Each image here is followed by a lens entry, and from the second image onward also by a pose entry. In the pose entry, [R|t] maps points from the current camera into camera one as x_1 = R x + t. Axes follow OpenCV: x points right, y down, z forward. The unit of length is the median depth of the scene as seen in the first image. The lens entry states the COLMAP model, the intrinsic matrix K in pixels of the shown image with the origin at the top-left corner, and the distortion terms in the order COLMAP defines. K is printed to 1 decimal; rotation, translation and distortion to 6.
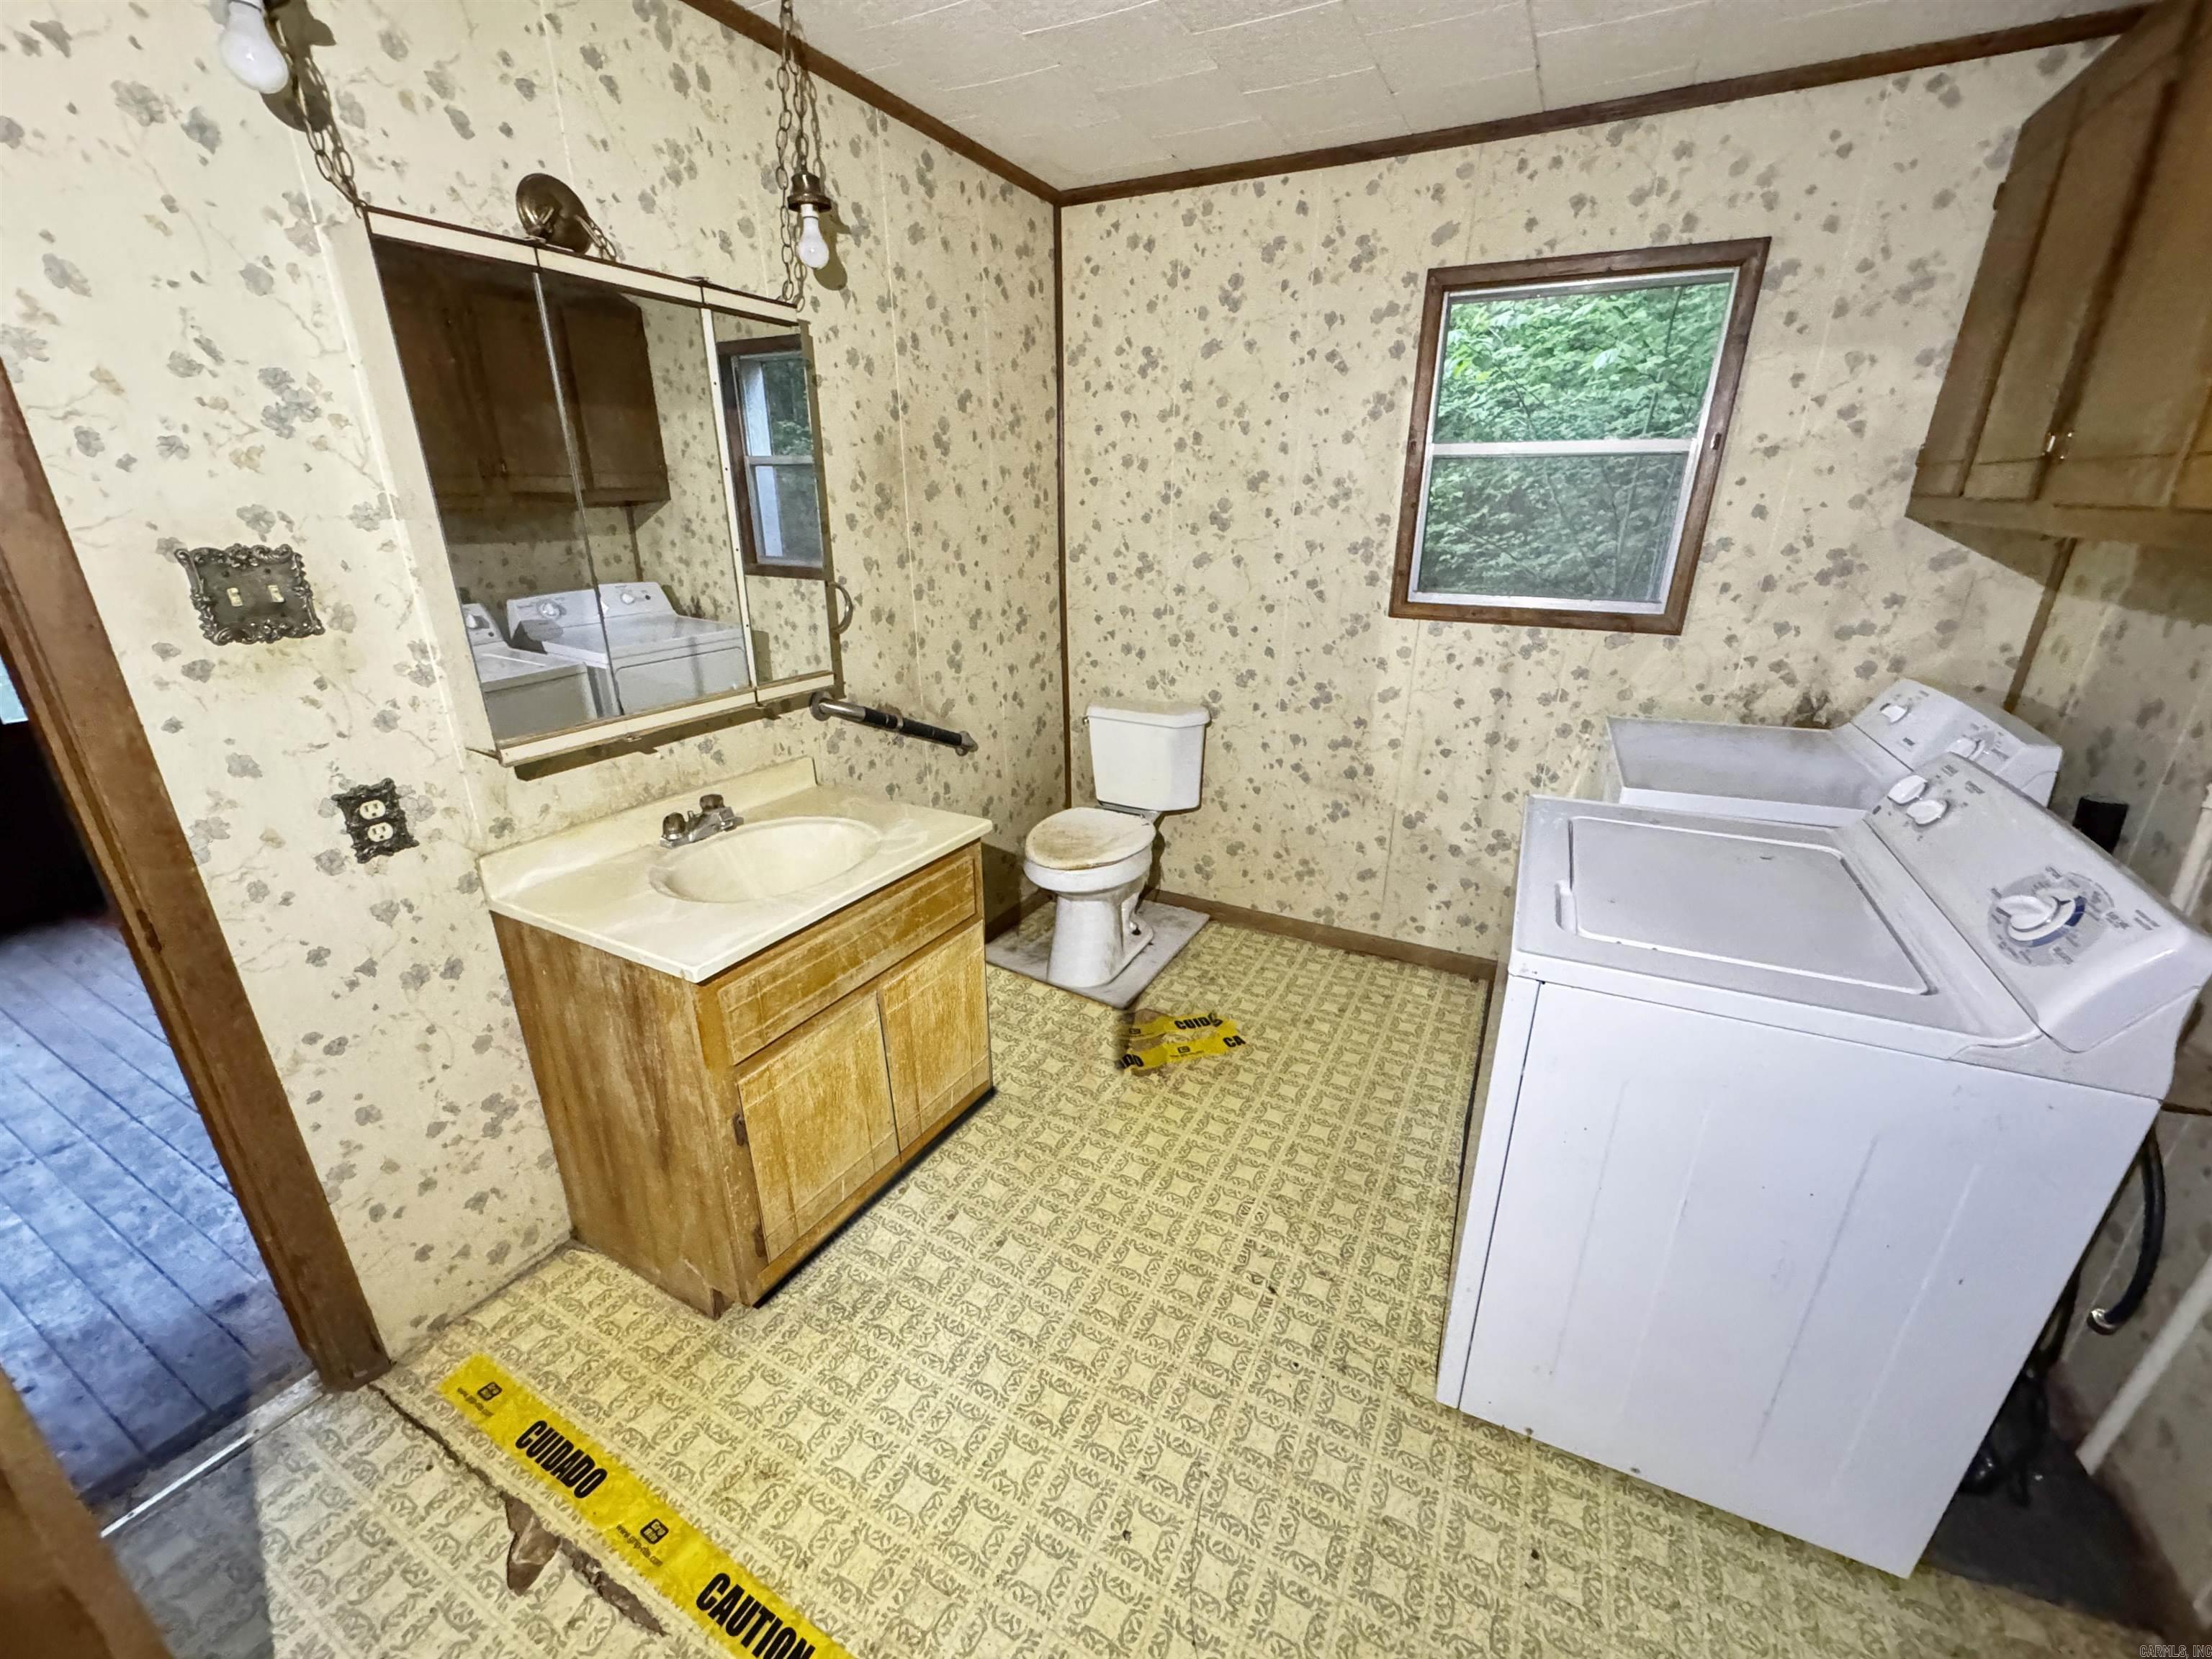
lens RADIAL K [[901.6, 0, 1096.5], [0, 901.6, 833.6], [0, 0, 1]] dist [-0.003686, 0.000166]
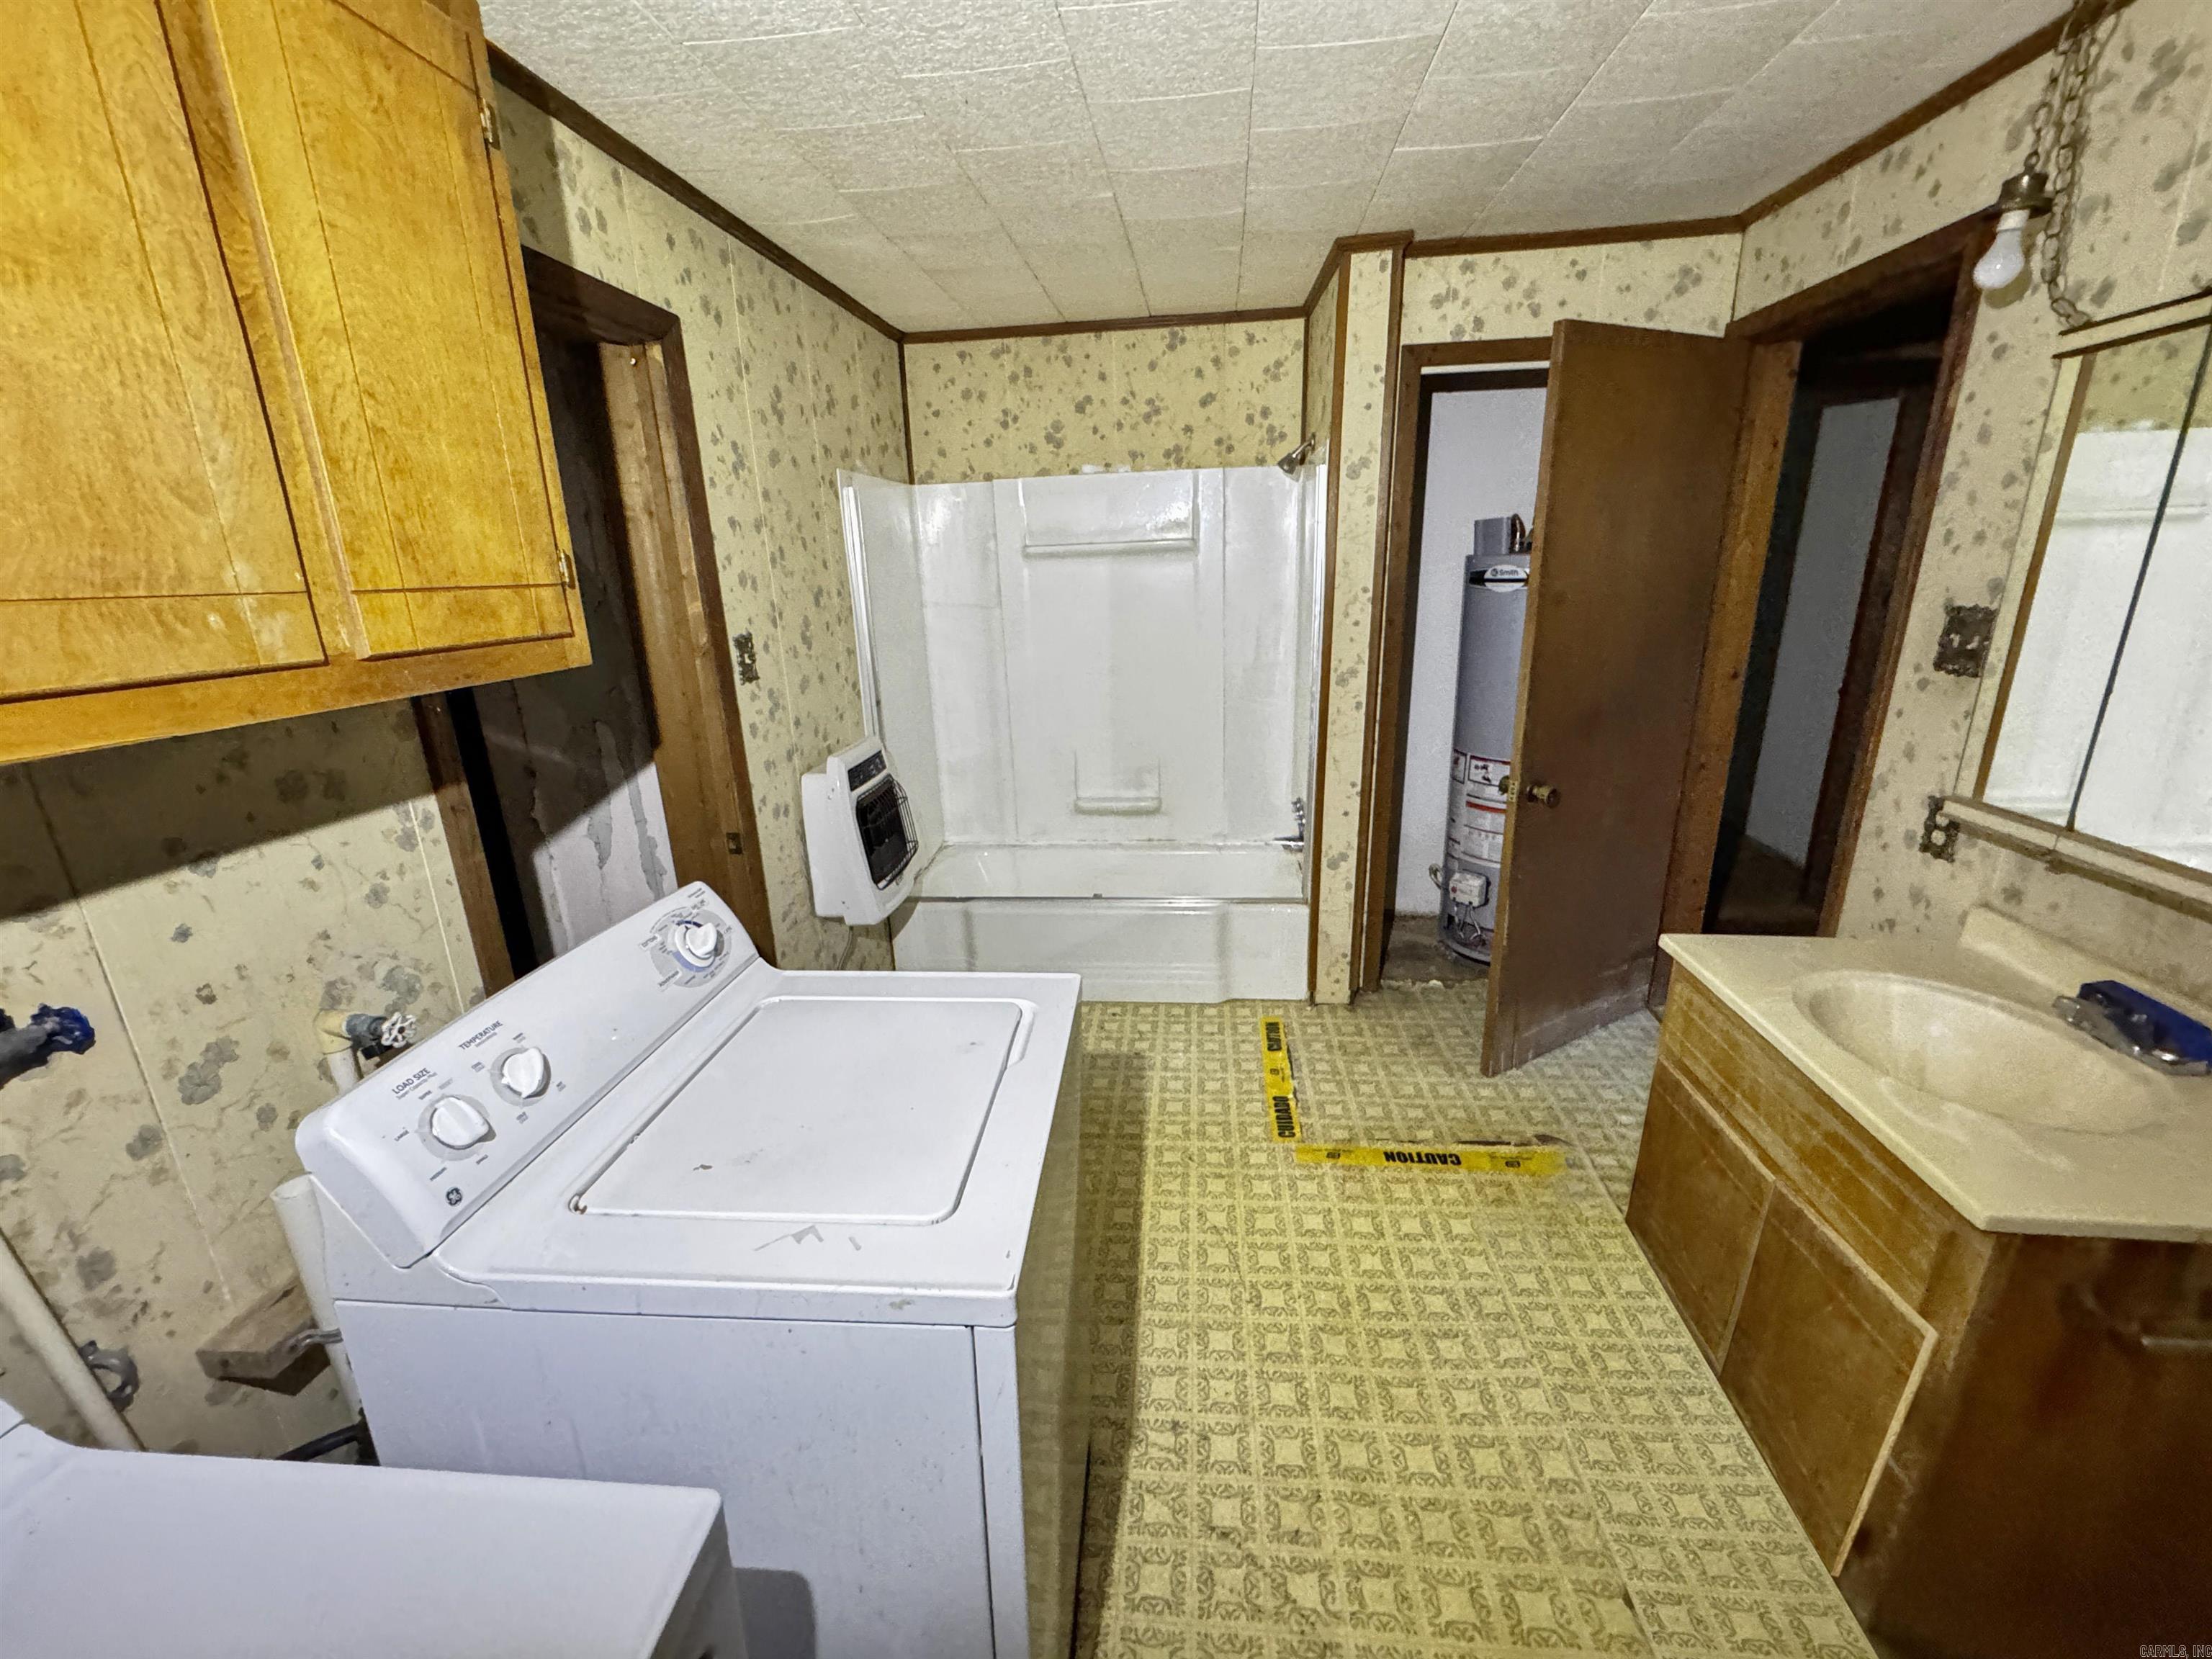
lens RADIAL K [[901.6, 0, 1107.3], [0, 901.6, 828.1], [0, 0, 1]] dist [-0.003686, 0.000166]
pose [[-0.926678, 0.128707, -0.353131, 0.691909], [-0.108707, 0.807605, 0.579618, -0.602485], [0.359791, 0.575508, -0.734398, 1.489788]]
